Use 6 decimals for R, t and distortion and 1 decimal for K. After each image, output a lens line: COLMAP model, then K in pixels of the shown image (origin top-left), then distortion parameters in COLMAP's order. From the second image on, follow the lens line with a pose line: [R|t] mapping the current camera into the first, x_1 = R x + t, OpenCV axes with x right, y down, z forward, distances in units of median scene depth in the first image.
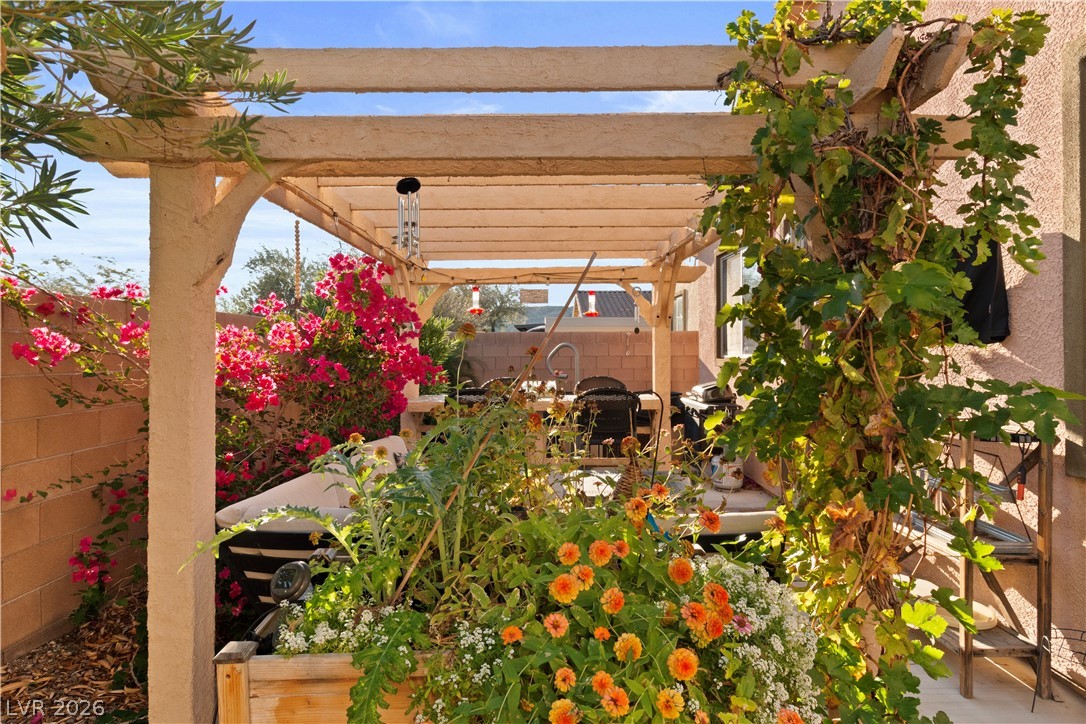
lens RADIAL K [[638.1, 0, 543.9], [0, 638.1, 346.2], [0, 0, 1]] dist [0.003363, 0.000875]
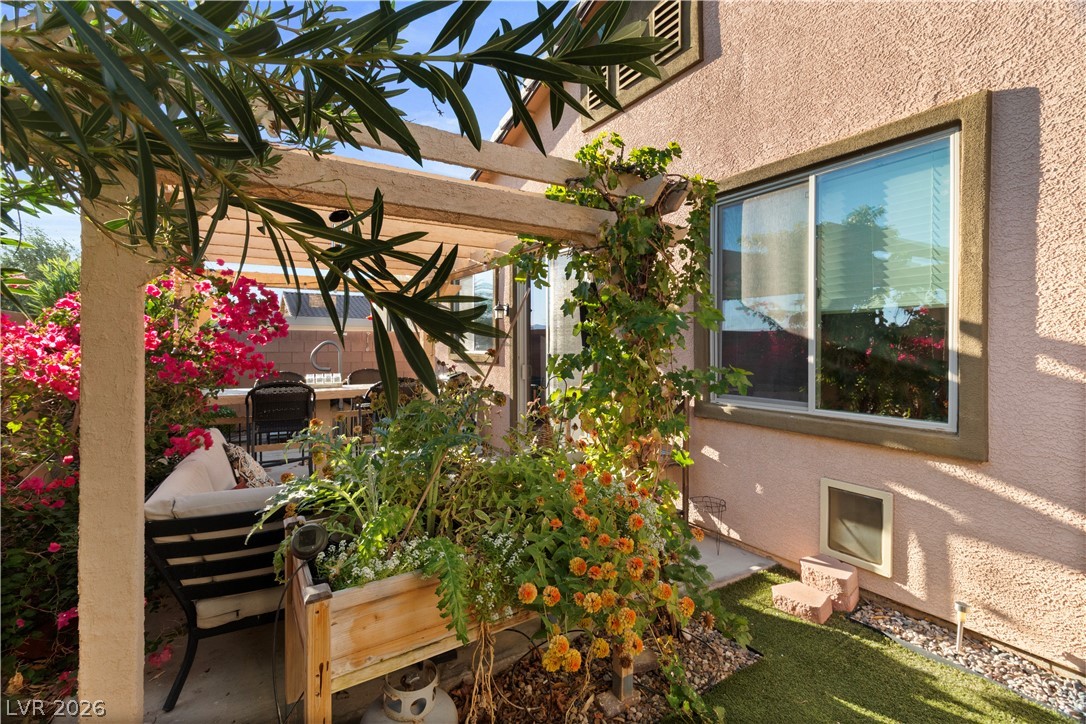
lens RADIAL K [[500.6, 0, 545.9], [0, 500.6, 341.6], [0, 0, 1]] dist [0.000822, 0.000365]
pose [[0.851998, 0.013769, 0.523364, -0.455938], [-0.011062, 0.999904, -0.008298, -0.004558], [-0.523428, 0.001281, 0.852069, -0.047105]]
